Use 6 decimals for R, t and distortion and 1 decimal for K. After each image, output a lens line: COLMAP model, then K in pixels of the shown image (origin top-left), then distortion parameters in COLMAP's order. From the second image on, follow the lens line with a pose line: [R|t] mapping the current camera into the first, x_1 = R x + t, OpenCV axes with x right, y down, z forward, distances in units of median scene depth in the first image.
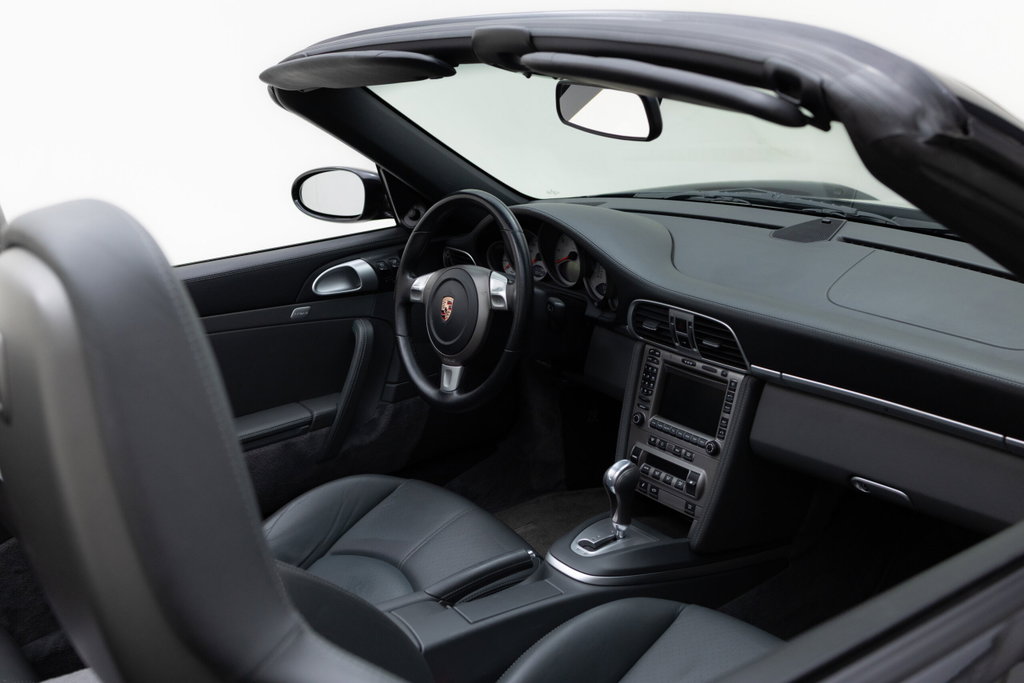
lens RADIAL K [[1048.4, 0, 506.1], [0, 1048.4, 330.1], [0, 0, 1]] dist [0.006169, 0.000000]
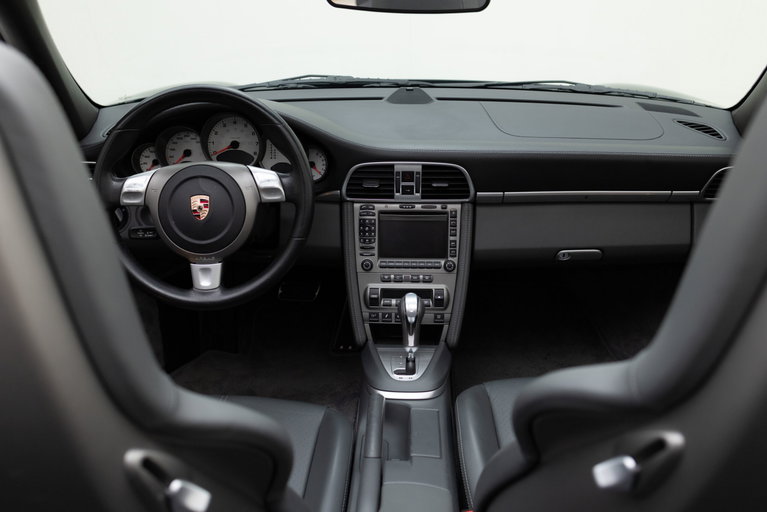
lens RADIAL K [[785.3, 0, 385.8], [0, 785.3, 260.6], [0, 0, 1]] dist [0.006169, 0.000000]
pose [[0.628788, -0.240241, 0.739534, -0.522287], [0.204947, 0.968649, 0.140414, -0.041235], [-0.750082, 0.063275, 0.658311, 0.398831]]
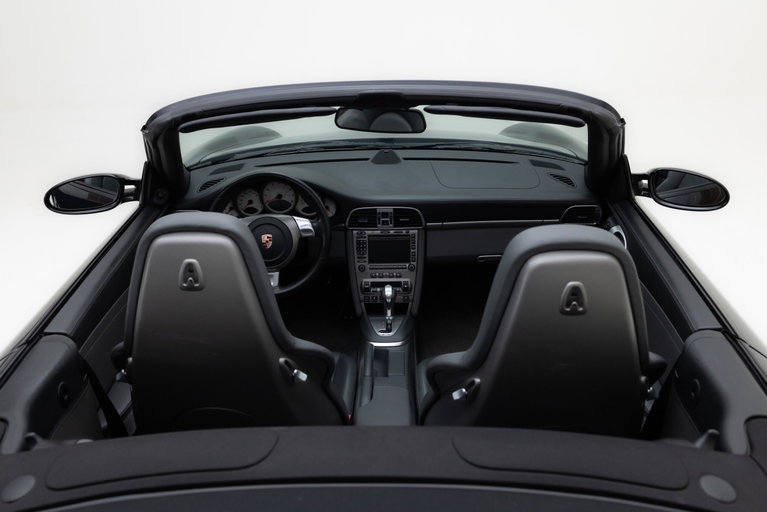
lens RADIAL K [[785.3, 0, 385.0], [0, 785.3, 258.7], [0, 0, 1]] dist [0.006169, 0.000000]
pose [[0.615981, -0.284359, 0.734648, -0.933772], [0.227318, 0.957068, 0.179851, -0.188930], [-0.754251, 0.056214, 0.654176, -0.000729]]
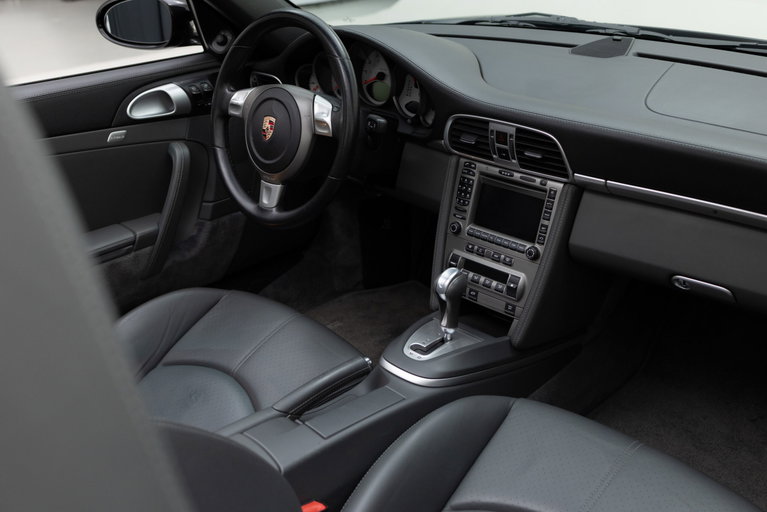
lens RADIAL K [[785.3, 0, 380.7], [0, 785.3, 250.7], [0, 0, 1]] dist [0.006169, 0.000000]
pose [[0.987674, -0.045573, 0.149744, -0.070888], [0.026836, 0.991813, 0.124844, 0.005630], [-0.154208, -0.119287, 0.980811, 0.223378]]
